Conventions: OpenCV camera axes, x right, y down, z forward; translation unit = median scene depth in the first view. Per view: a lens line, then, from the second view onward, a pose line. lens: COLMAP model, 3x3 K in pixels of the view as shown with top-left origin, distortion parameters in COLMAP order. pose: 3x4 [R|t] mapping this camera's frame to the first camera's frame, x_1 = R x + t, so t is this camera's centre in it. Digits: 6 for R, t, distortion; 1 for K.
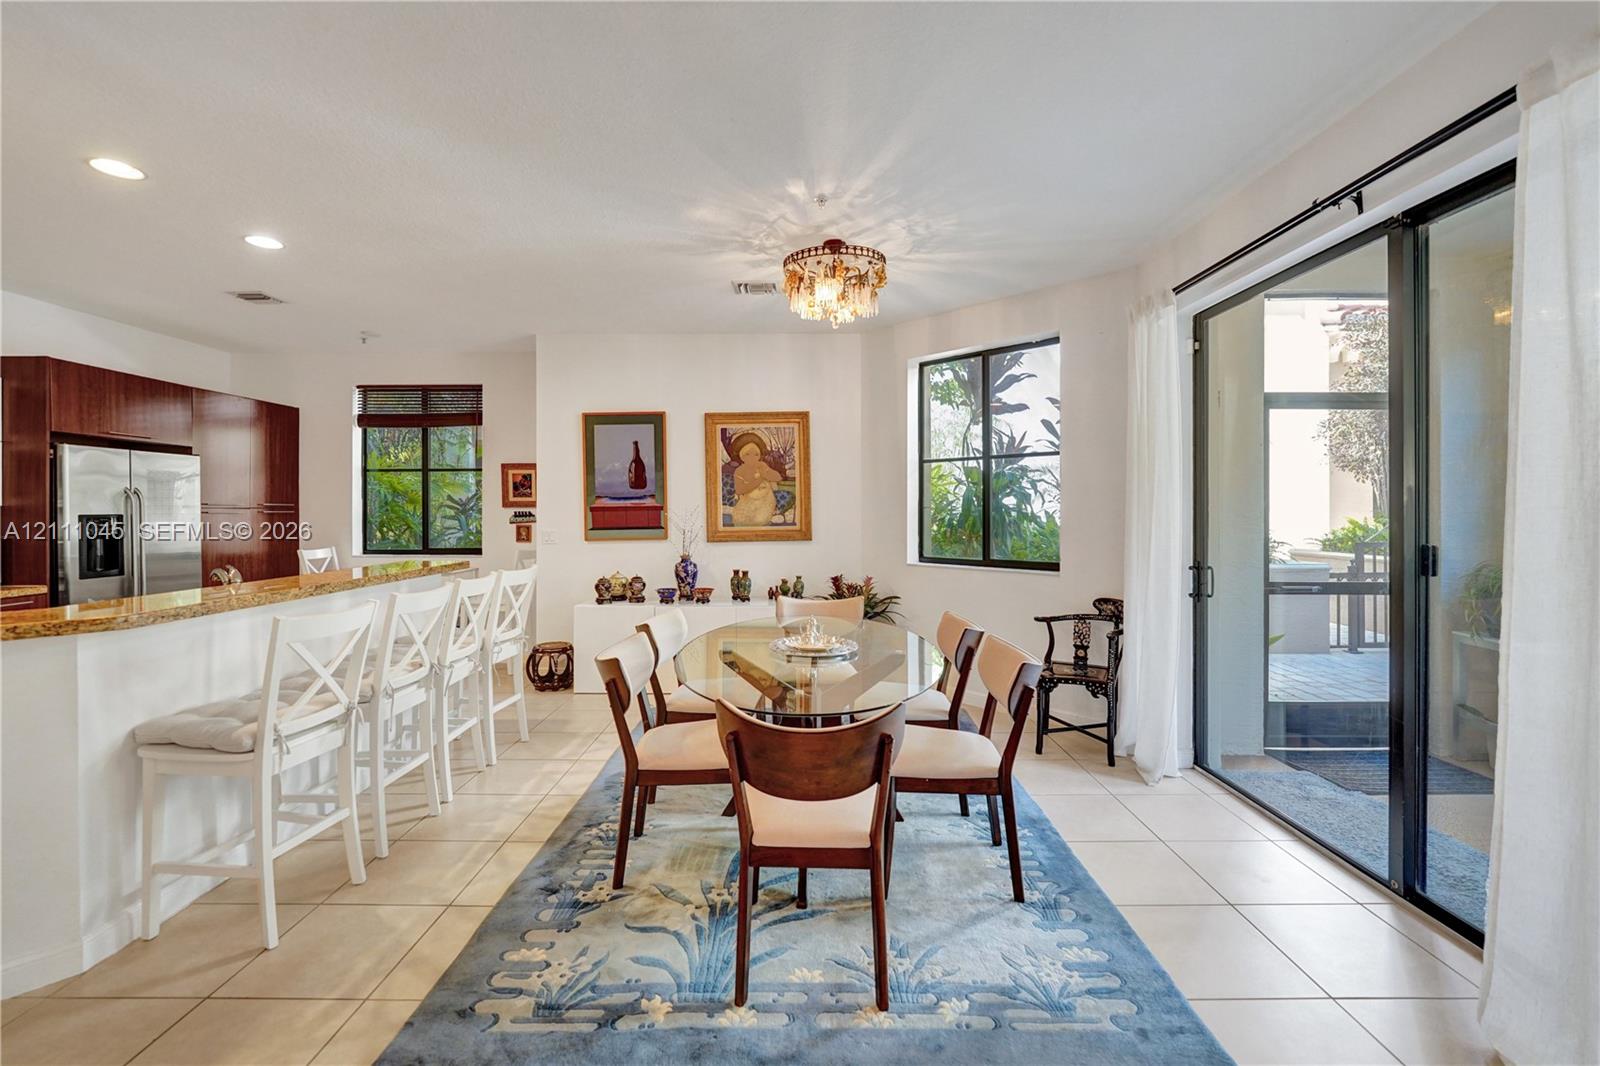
lens RADIAL K [[675.3, 0, 793.7], [0, 675.3, 512.1], [0, 0, 1]] dist [-0.007360, -0.000080]
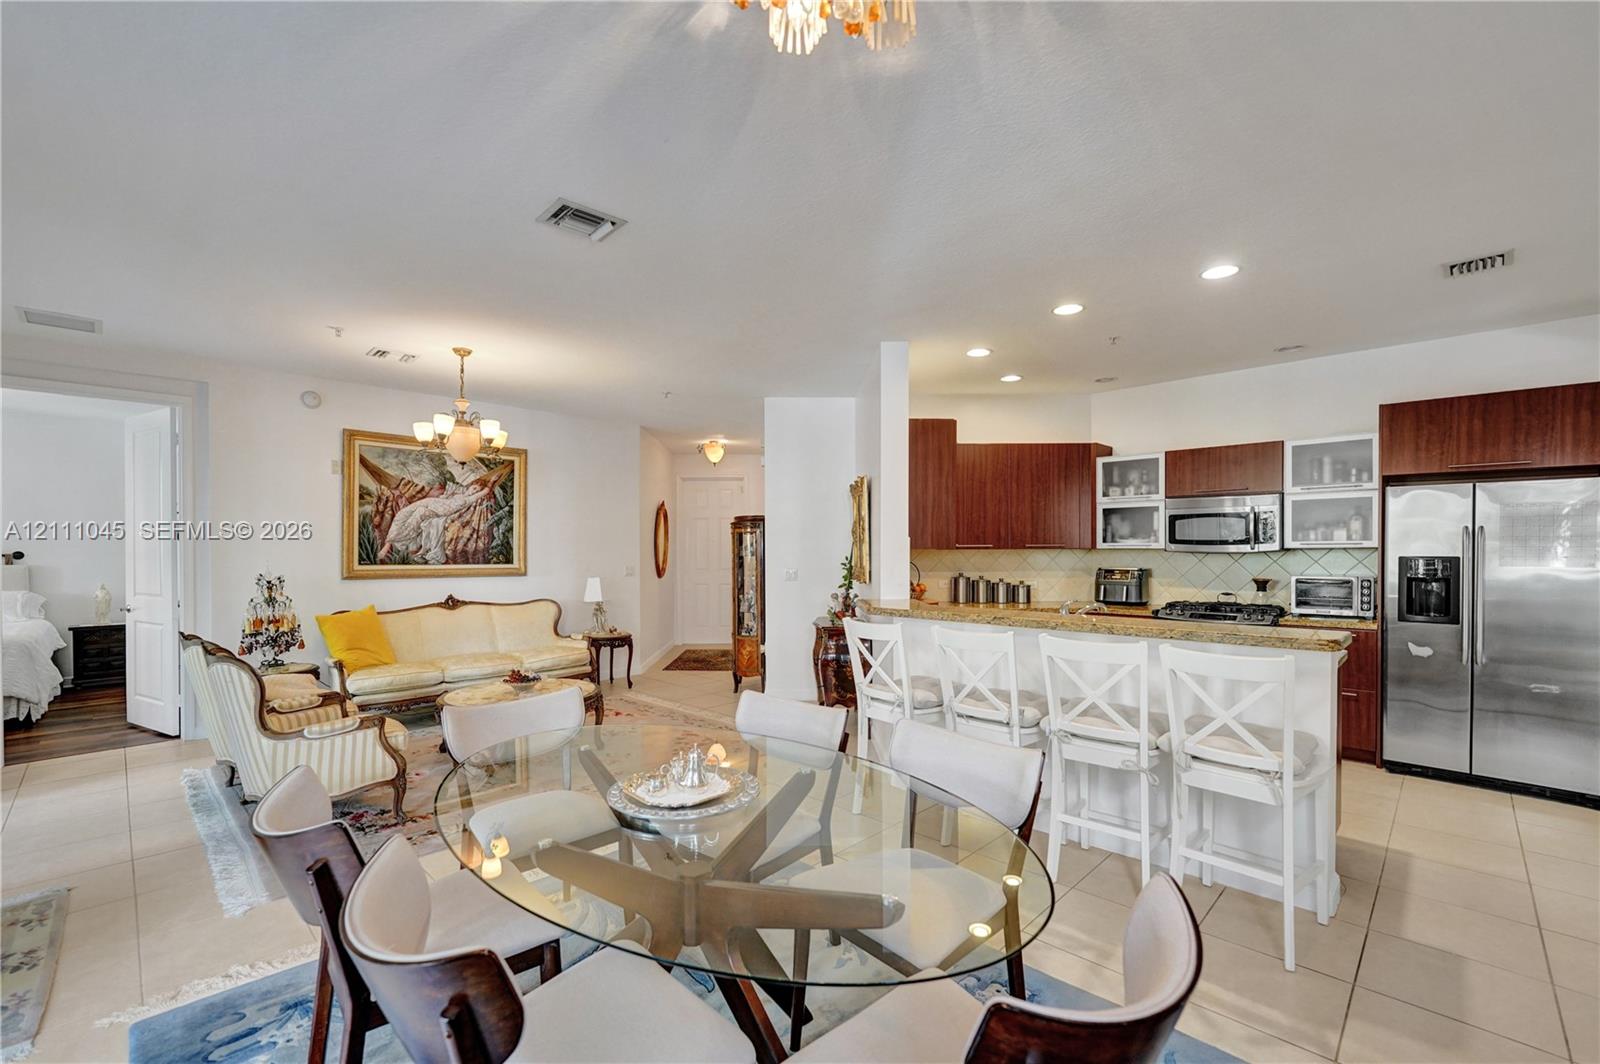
lens RADIAL K [[673.2, 0, 798.0], [0, 673.2, 557.4], [0, 0, 1]] dist [-0.007425, 0.000529]
pose [[-0.689896, 0.012602, -0.723798, 0.208246], [0.001148, 0.999866, 0.016315, -0.008977], [0.723907, 0.010425, -0.689819, 0.812846]]
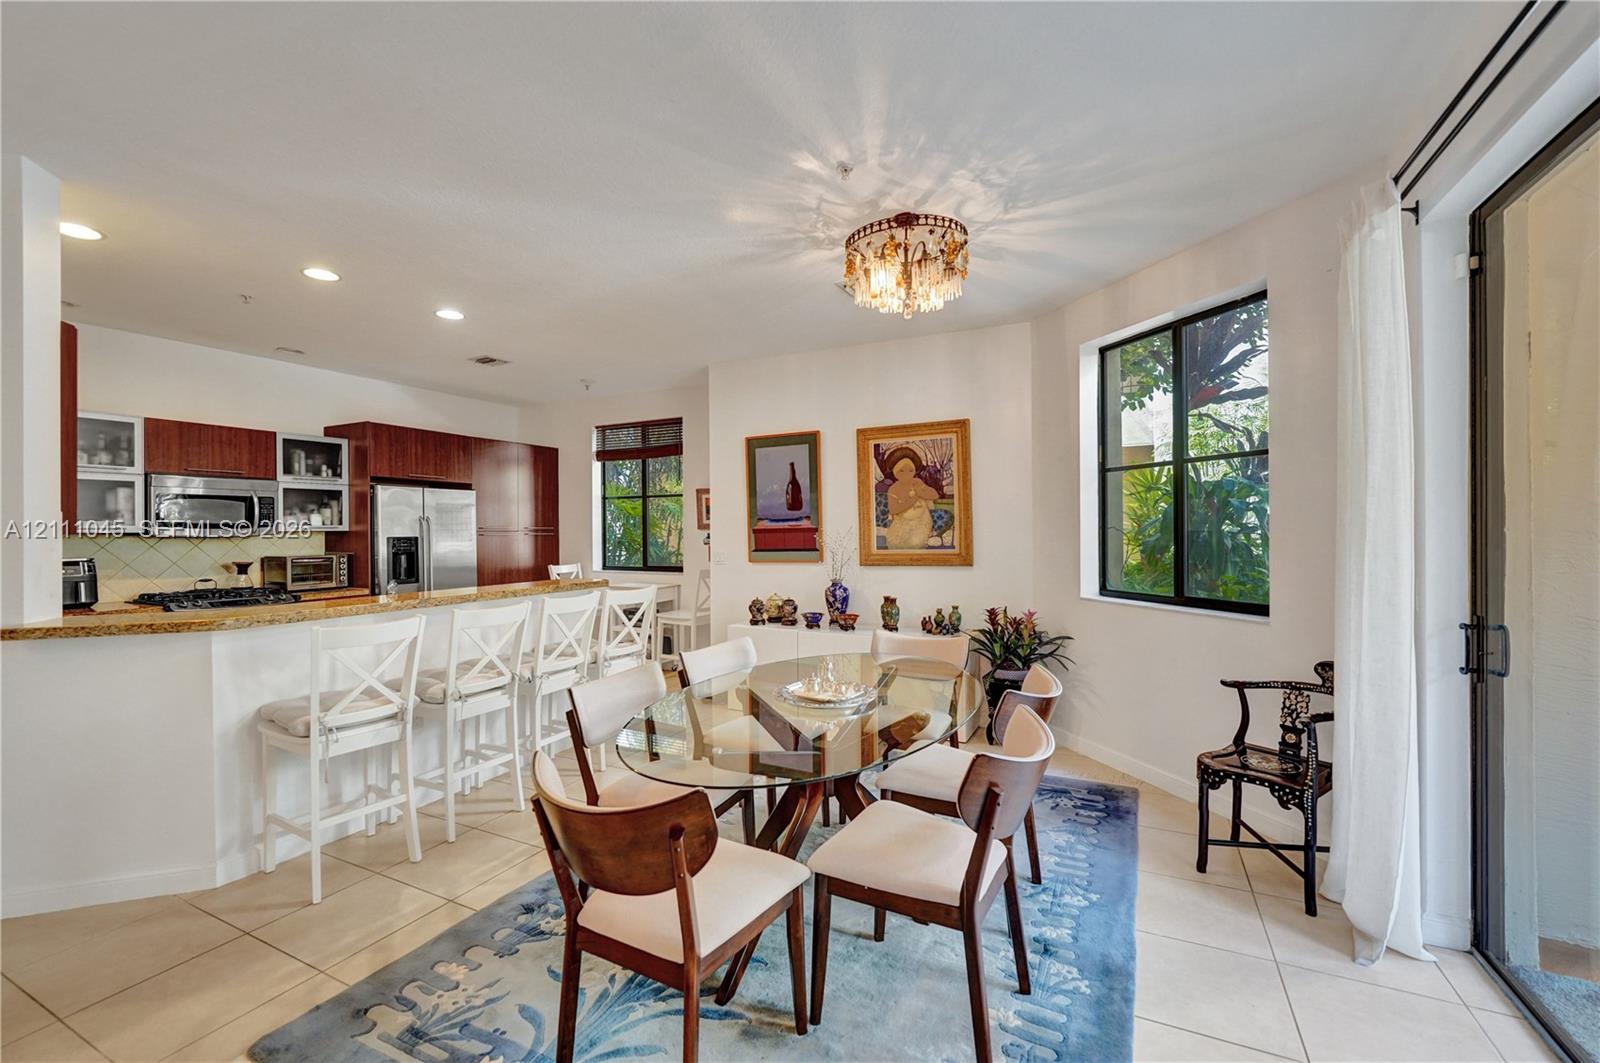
lens RADIAL K [[666.9, 0, 796.9], [0, 666.9, 532.0], [0, 0, 1]] dist [-0.008243, 0.000138]
pose [[0.899013, -0.002709, -0.437913, 0.201504], [0.003307, 0.999994, 0.000601, -0.003577], [0.437909, -0.001989, 0.899017, 0.124742]]
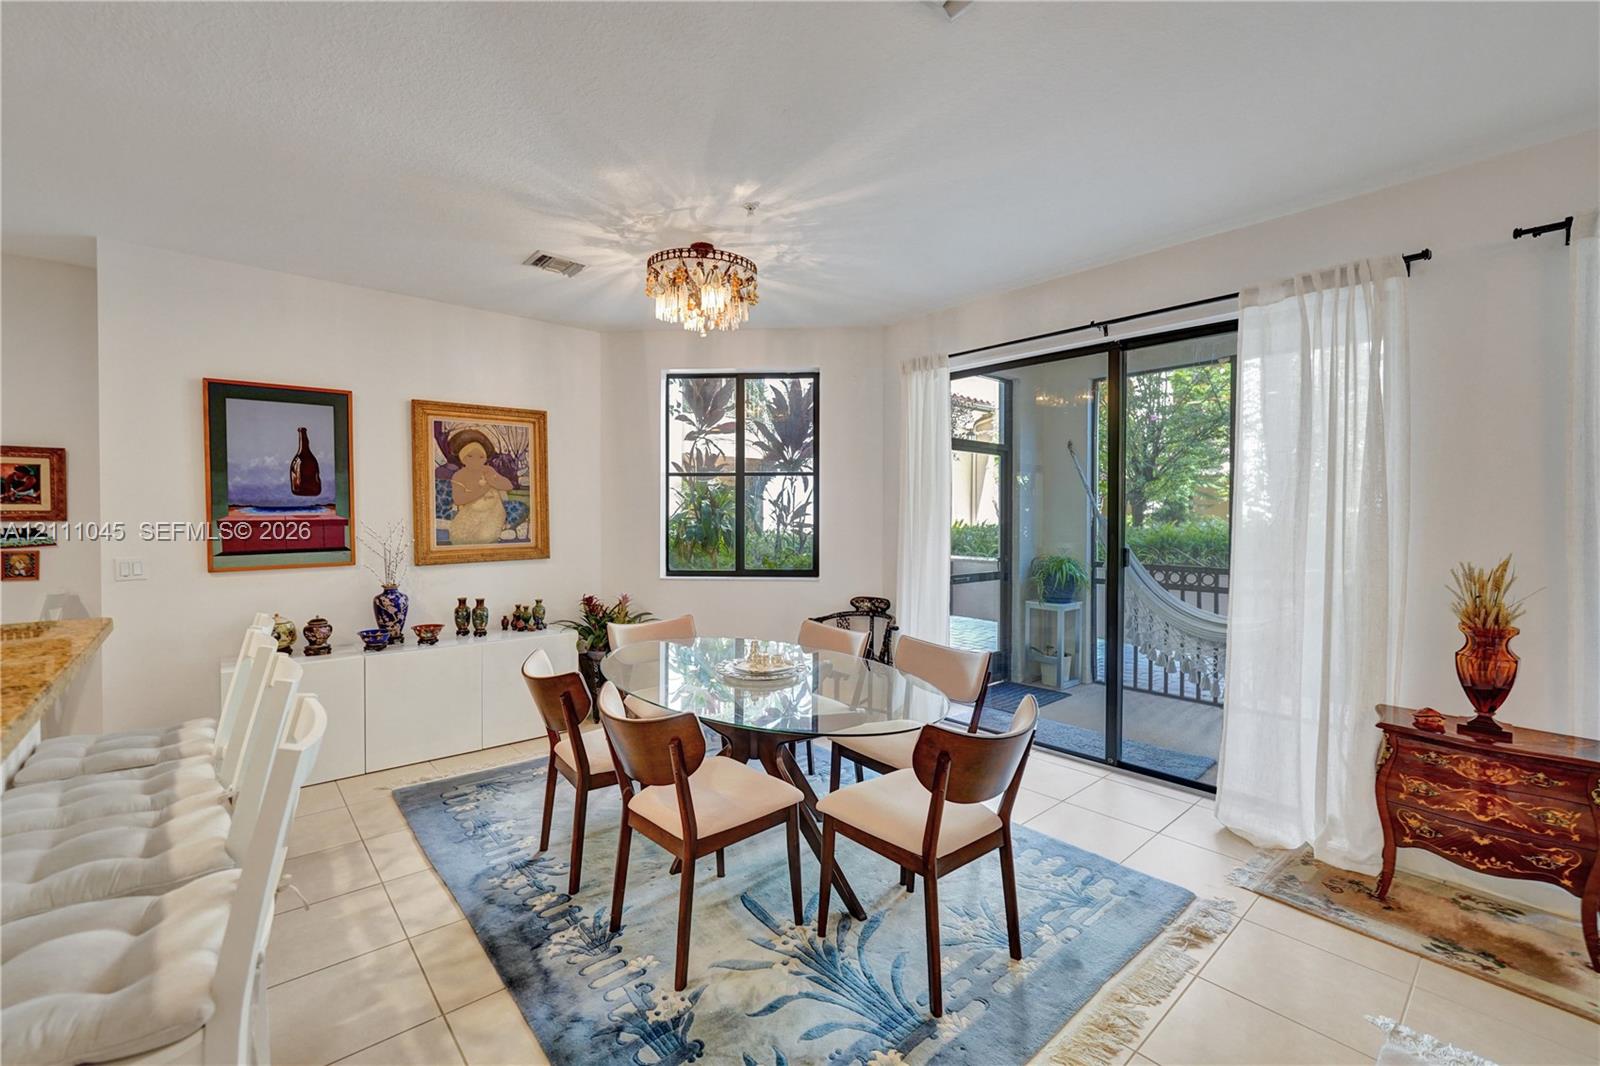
lens RADIAL K [[673.1, 0, 789.9], [0, 673.1, 529.7], [0, 0, 1]] dist [-0.007563, -0.000417]
pose [[0.749274, -0.011920, 0.662153, -0.319658], [0.000368, 0.999845, 0.017583, -0.010701], [-0.662260, -0.012931, 0.749163, 0.135068]]
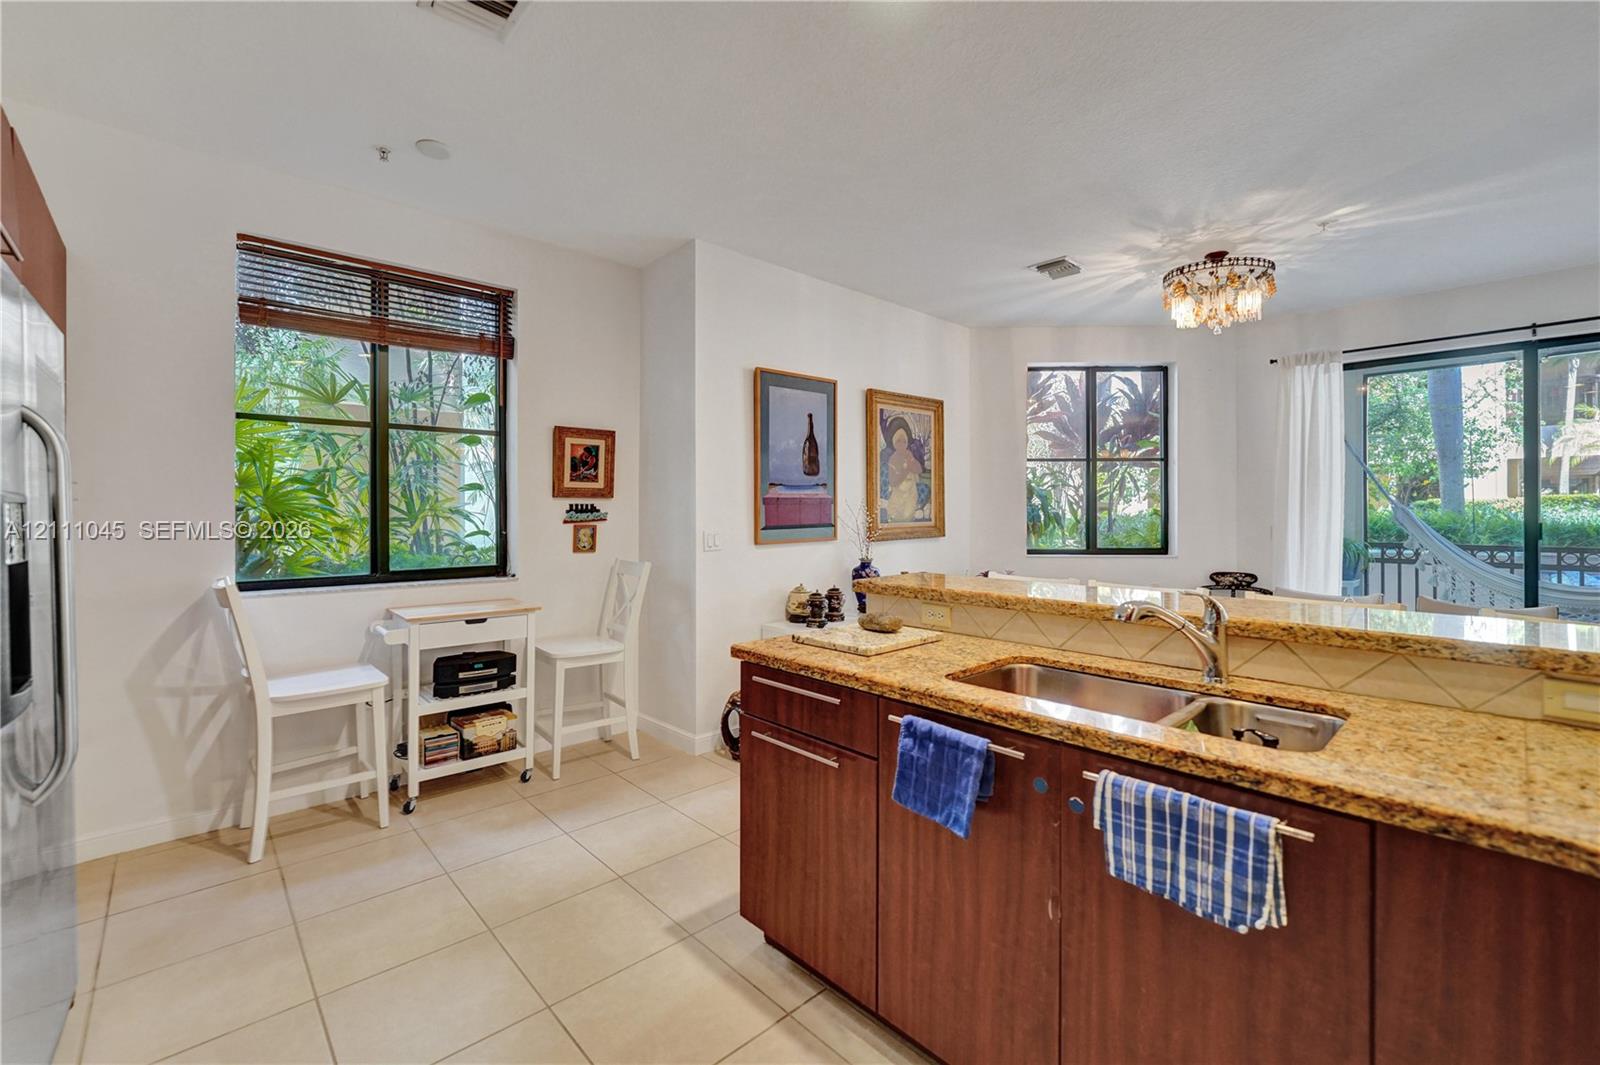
lens RADIAL K [[678.4, 0, 776.1], [0, 678.4, 498.6], [0, 0, 1]] dist [-0.013934, -0.000209]
pose [[0.735465, 0.015806, 0.677378, -0.791567], [0.003191, 0.999636, -0.026791, 0.012958], [-0.677555, 0.021866, 0.735147, 0.461774]]
